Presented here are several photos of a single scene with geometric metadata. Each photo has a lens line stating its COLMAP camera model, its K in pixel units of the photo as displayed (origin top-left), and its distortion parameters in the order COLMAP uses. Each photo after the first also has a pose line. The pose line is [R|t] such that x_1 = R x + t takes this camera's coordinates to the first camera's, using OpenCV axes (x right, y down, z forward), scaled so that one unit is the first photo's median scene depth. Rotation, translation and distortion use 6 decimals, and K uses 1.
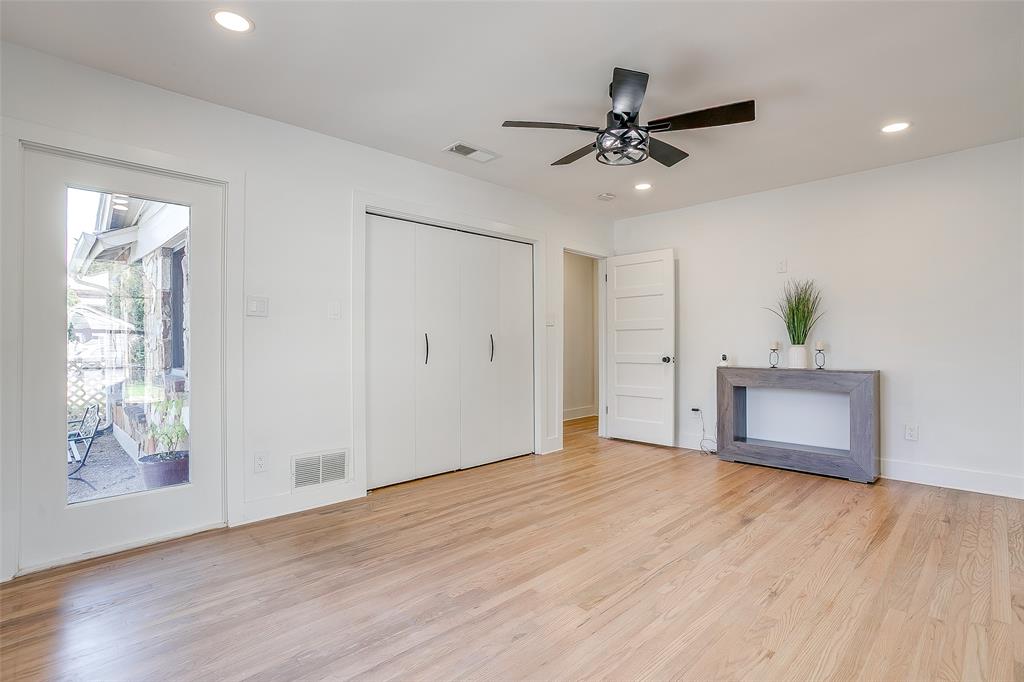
lens RADIAL K [[495.9, 0, 512.2], [0, 495.9, 342.0], [0, 0, 1]] dist [-0.049087, 0.027851]
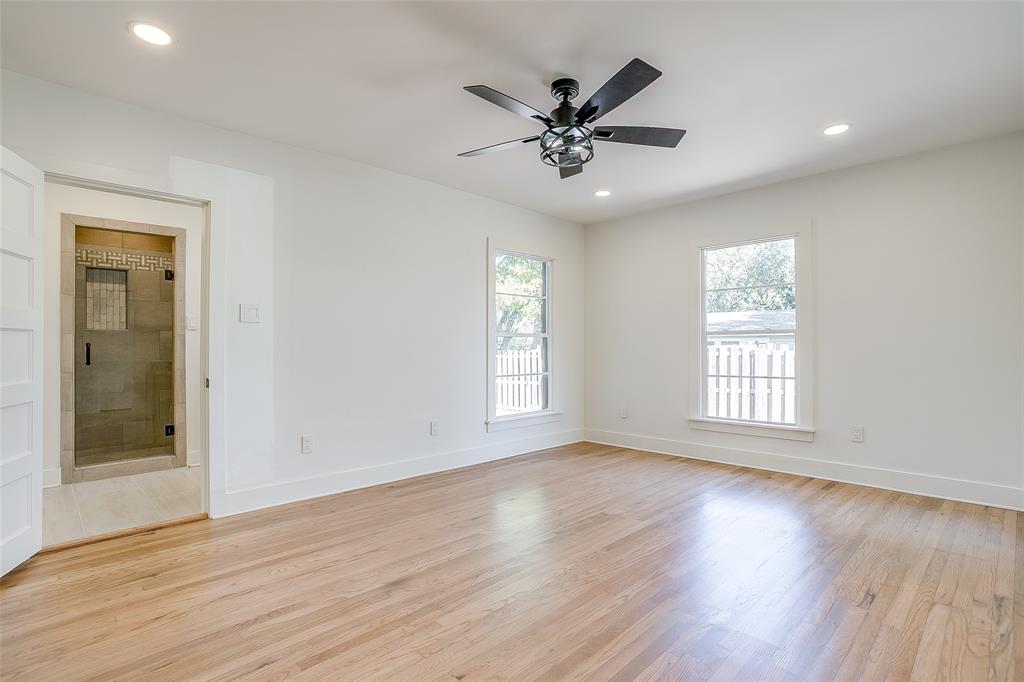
lens RADIAL K [[495.9, 0, 510.9], [0, 495.9, 346.2], [0, 0, 1]] dist [-0.049087, 0.027851]
pose [[-0.999939, 0.007716, 0.007884, 0.292658], [0.007722, 0.999970, 0.000717, -0.001365], [-0.007878, 0.000778, -0.999969, 1.756465]]
